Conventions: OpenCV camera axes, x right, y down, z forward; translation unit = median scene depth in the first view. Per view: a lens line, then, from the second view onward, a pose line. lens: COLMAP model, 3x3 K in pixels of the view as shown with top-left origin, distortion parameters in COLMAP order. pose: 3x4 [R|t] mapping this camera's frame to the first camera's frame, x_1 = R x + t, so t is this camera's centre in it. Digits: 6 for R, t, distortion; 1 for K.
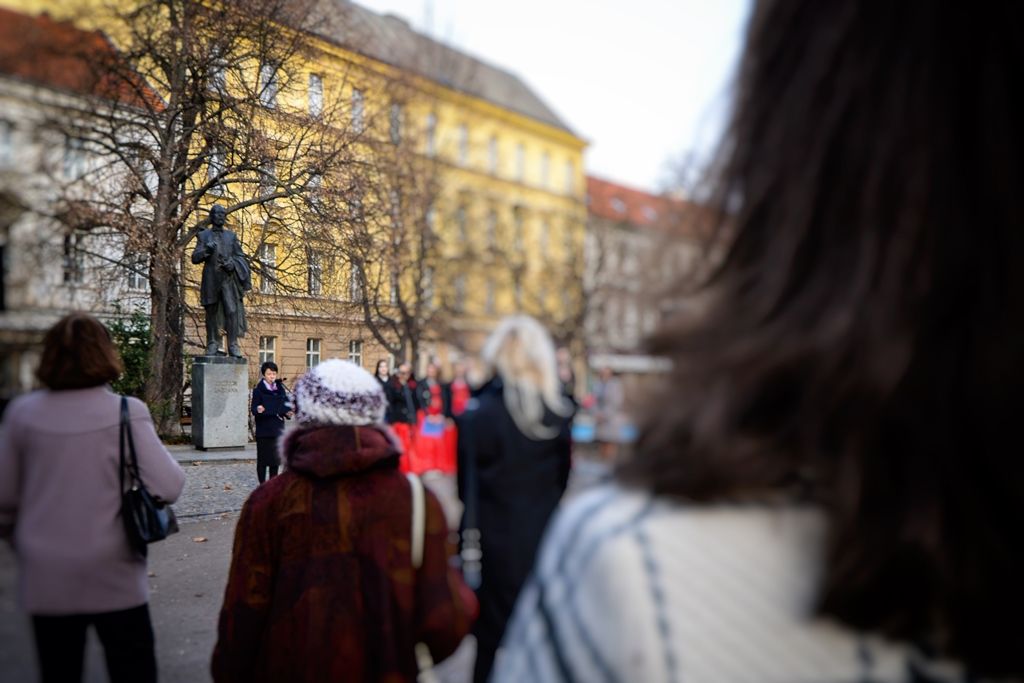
lens RADIAL K [[1156.7, 0, 511.0], [0, 1156.7, 346.6], [0, 0, 1]] dist [-0.052380, 0.000000]
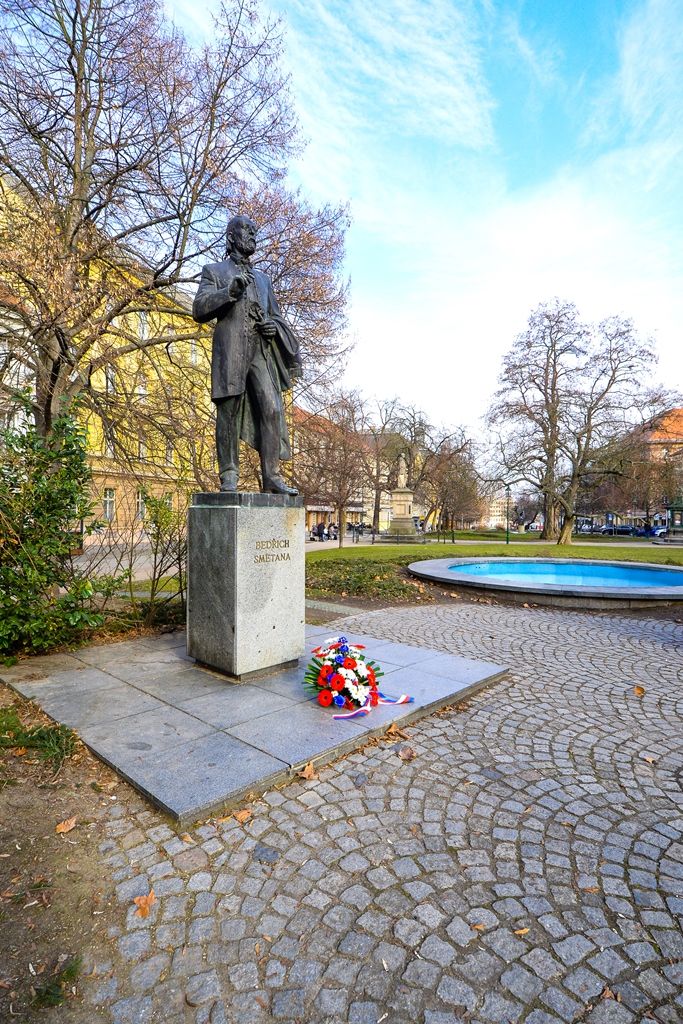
lens RADIAL K [[535.7, 0, 344.8], [0, 535.7, 507.3], [0, 0, 1]] dist [0.001822, -0.005904]
pose [[0.966400, 0.003484, 0.257019, -0.272002], [-0.006011, 0.999941, 0.009046, 0.012243], [-0.256973, -0.010287, 0.966364, 0.739985]]
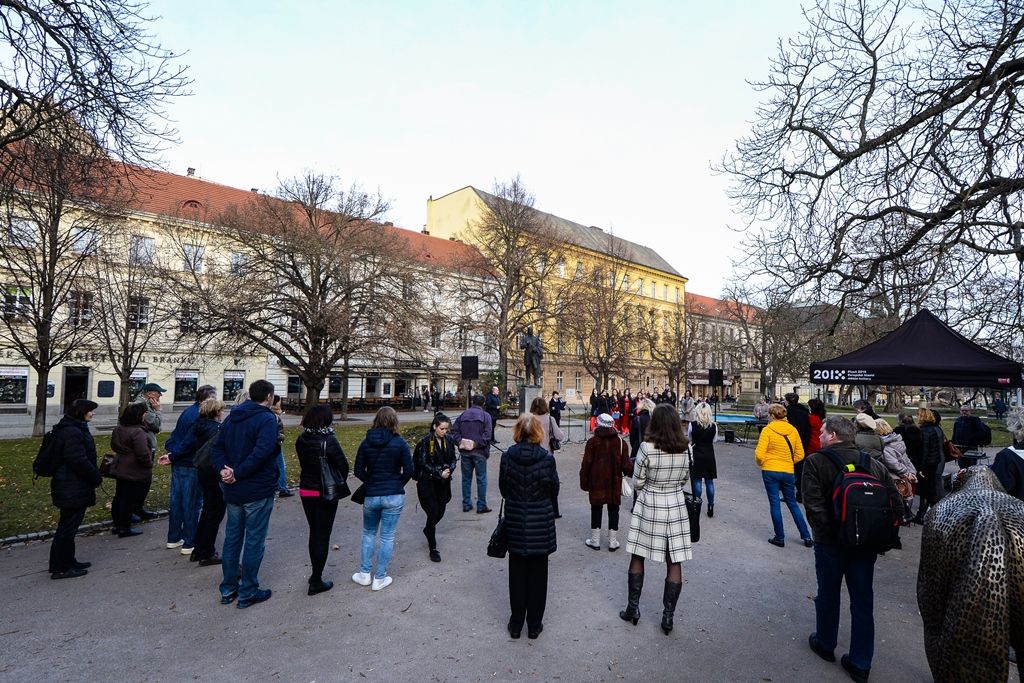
lens RADIAL K [[535.7, 0, 513.8], [0, 535.7, 342.9], [0, 0, 1]] dist [0.001822, -0.005904]
pose [[0.969072, -0.010063, -0.246574, 0.005416], [-0.003434, 0.998522, -0.054248, -0.020980], [0.246755, 0.053417, 0.967604, -0.170839]]
